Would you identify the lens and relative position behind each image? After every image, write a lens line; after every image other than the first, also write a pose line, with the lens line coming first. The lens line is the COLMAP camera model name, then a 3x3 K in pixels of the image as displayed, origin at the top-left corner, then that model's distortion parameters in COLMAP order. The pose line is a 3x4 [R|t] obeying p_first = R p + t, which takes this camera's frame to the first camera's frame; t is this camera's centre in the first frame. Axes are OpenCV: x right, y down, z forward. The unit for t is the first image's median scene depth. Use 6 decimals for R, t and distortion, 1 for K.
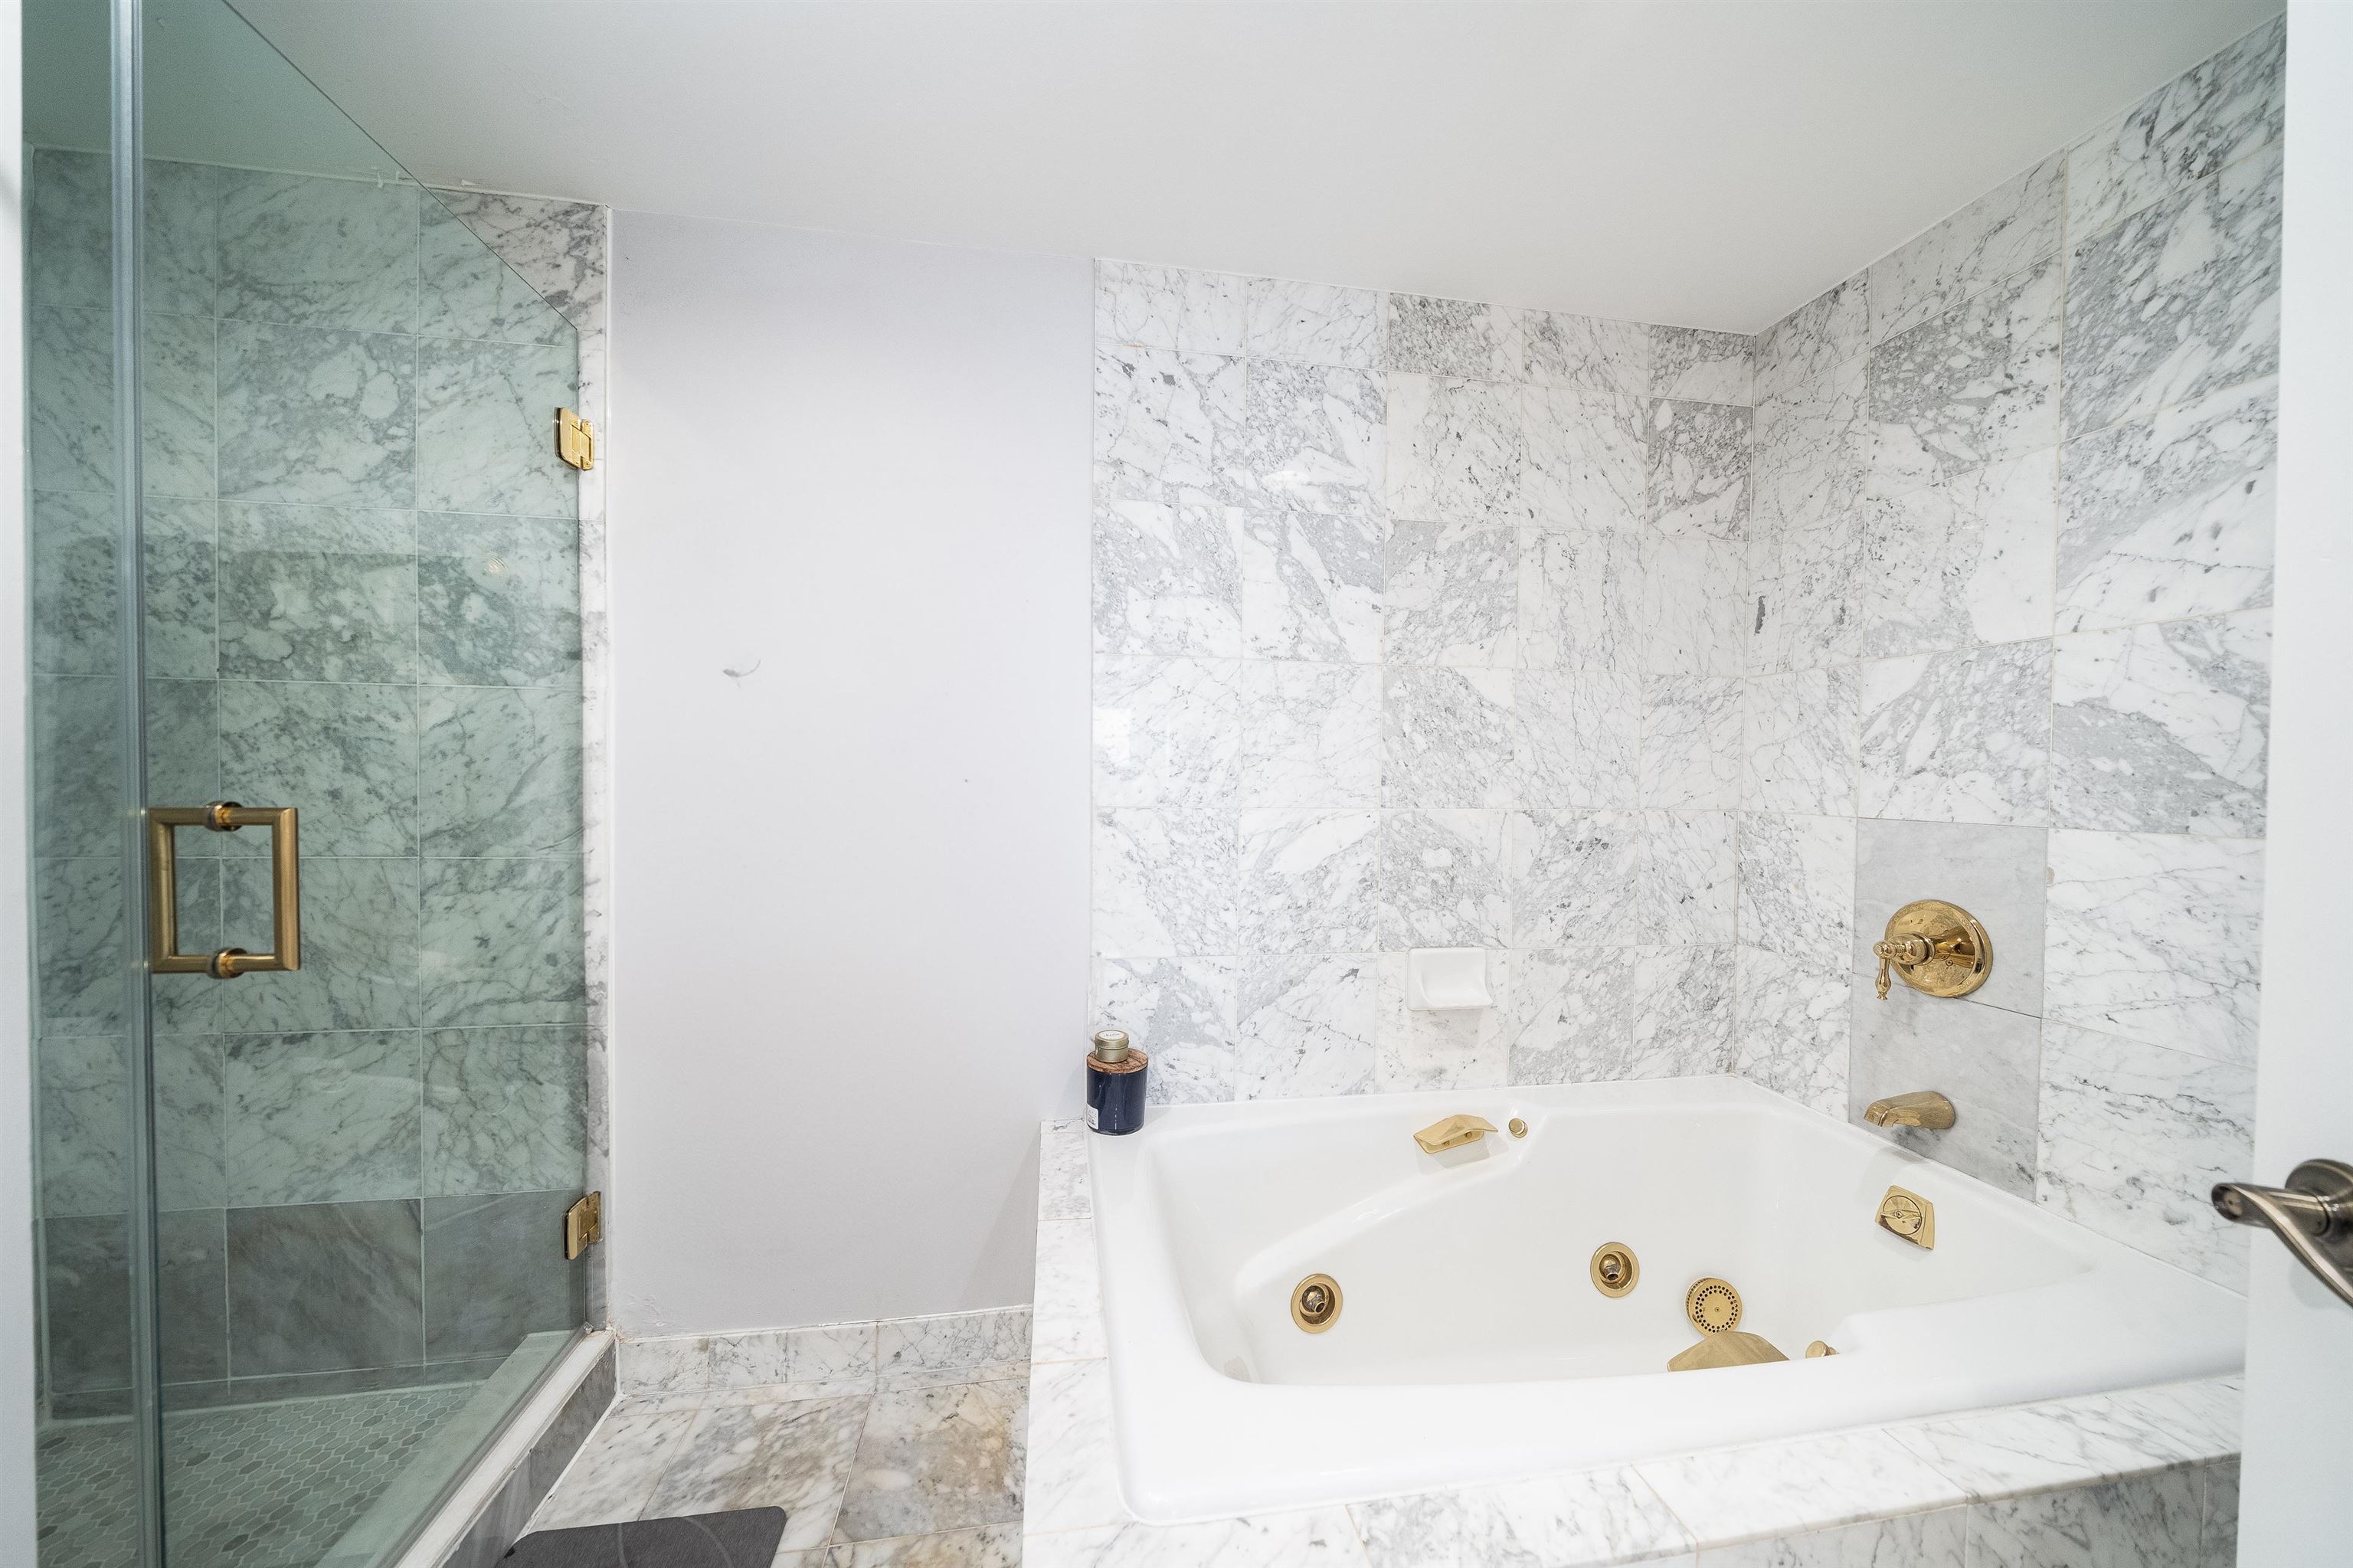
lens RADIAL K [[817.1, 0, 1178.4], [0, 817.1, 790.6], [0, 0, 1]] dist [-0.007503, 0.000566]
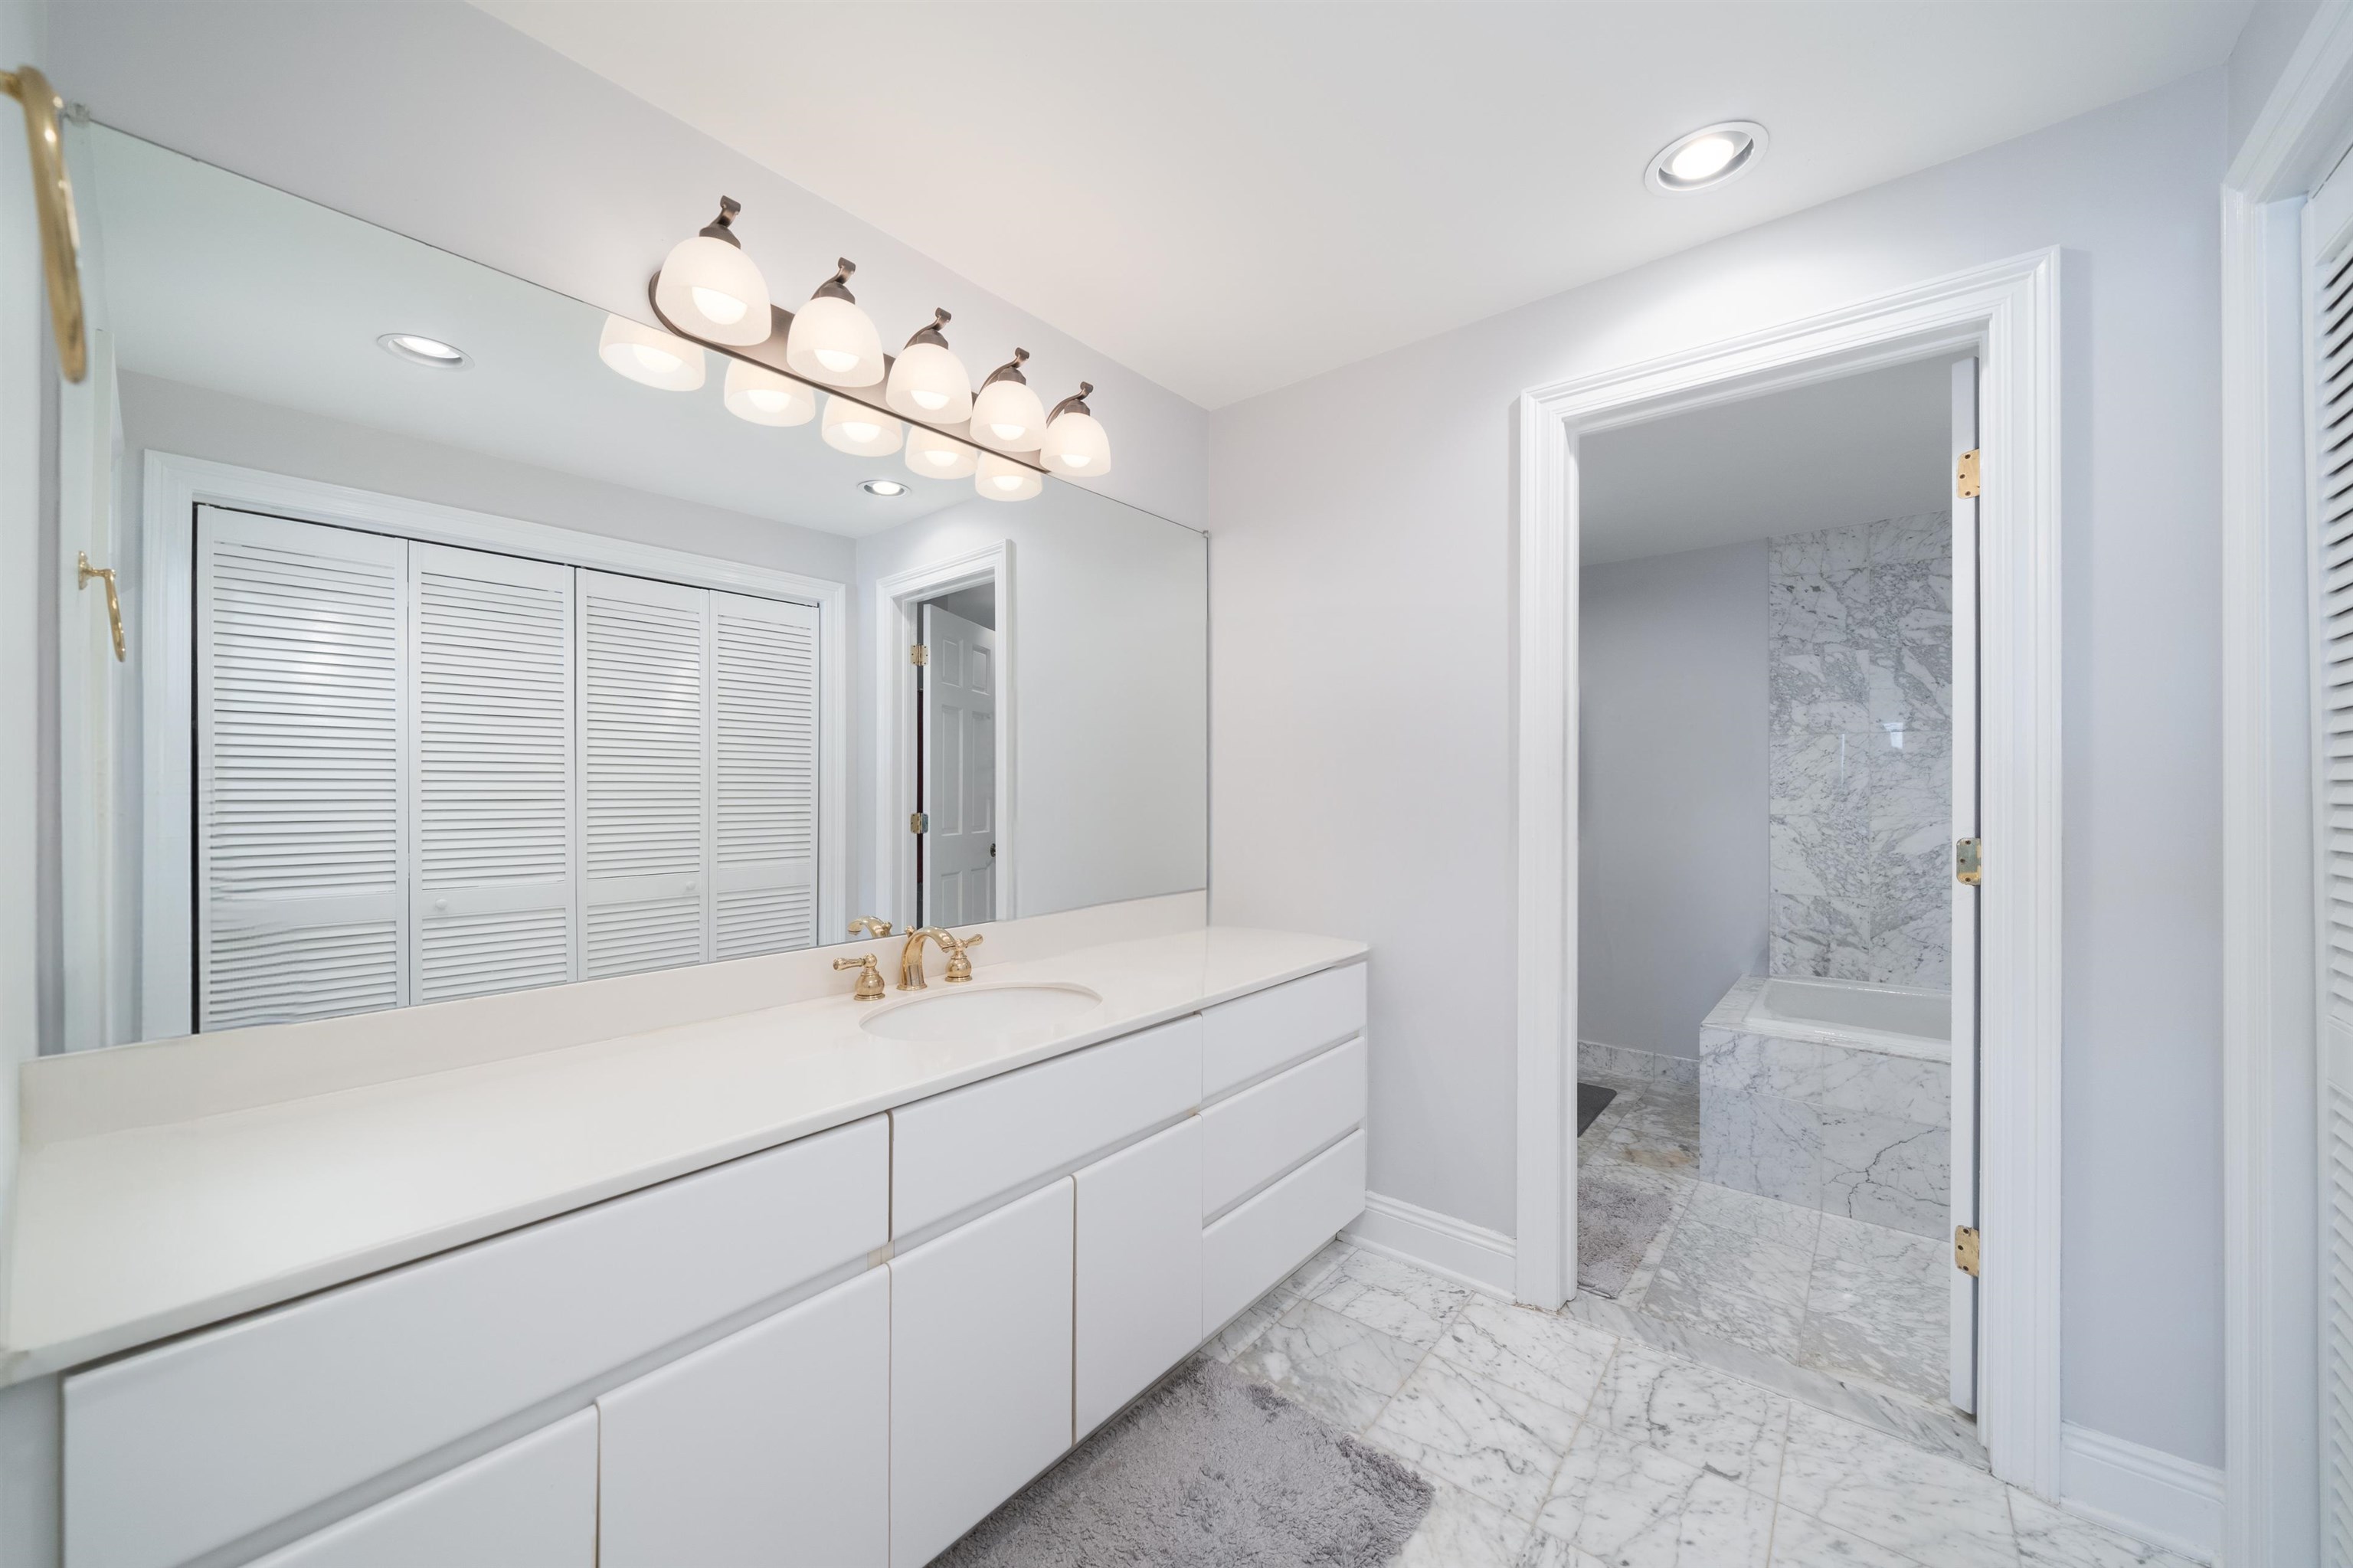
lens RADIAL K [[879.1, 0, 1184.7], [0, 879.1, 792.2], [0, 0, 1]] dist [-0.001128, -0.000059]
pose [[0.676079, -0.010471, -0.736755, 0.484017], [-0.003532, 0.999841, -0.017452, 0.008458], [0.736821, 0.014401, 0.675935, -1.420561]]
